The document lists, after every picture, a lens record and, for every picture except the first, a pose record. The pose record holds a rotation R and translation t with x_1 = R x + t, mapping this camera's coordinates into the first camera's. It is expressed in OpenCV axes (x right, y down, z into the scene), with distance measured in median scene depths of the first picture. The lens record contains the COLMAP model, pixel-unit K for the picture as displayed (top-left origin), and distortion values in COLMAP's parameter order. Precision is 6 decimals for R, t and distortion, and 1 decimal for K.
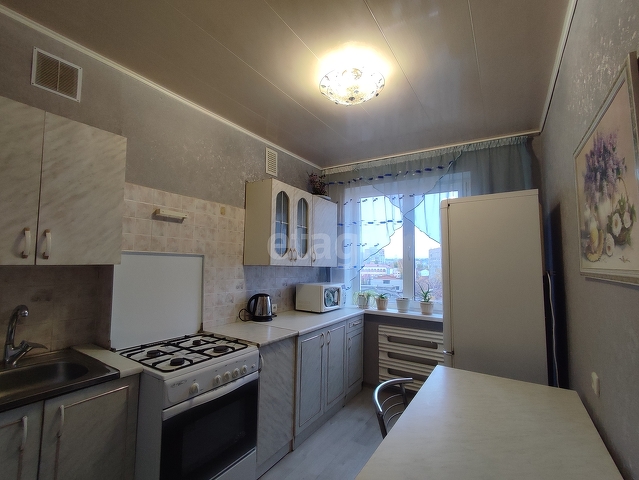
lens RADIAL K [[294.3, 0, 318.9], [0, 294.3, 242.8], [0, 0, 1]] dist [0.004069, -0.000239]
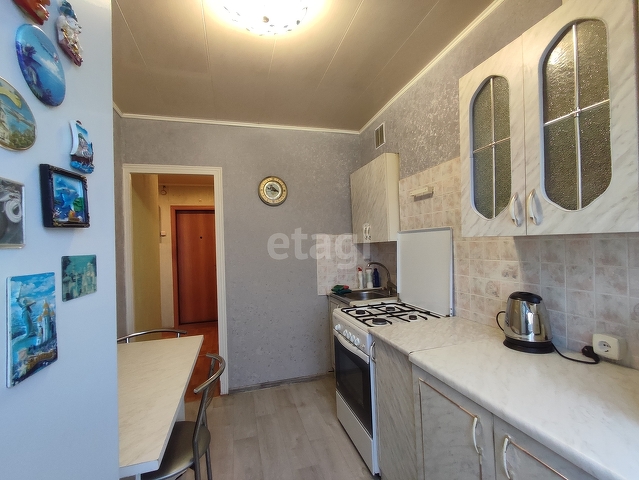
lens RADIAL K [[294.3, 0, 318.7], [0, 294.3, 244.6], [0, 0, 1]] dist [0.004069, -0.000239]
pose [[-0.663390, 0.005557, -0.748254, 0.471087], [0.076606, 0.995223, -0.060527, 0.110601], [0.744343, -0.097474, -0.660646, 1.249275]]
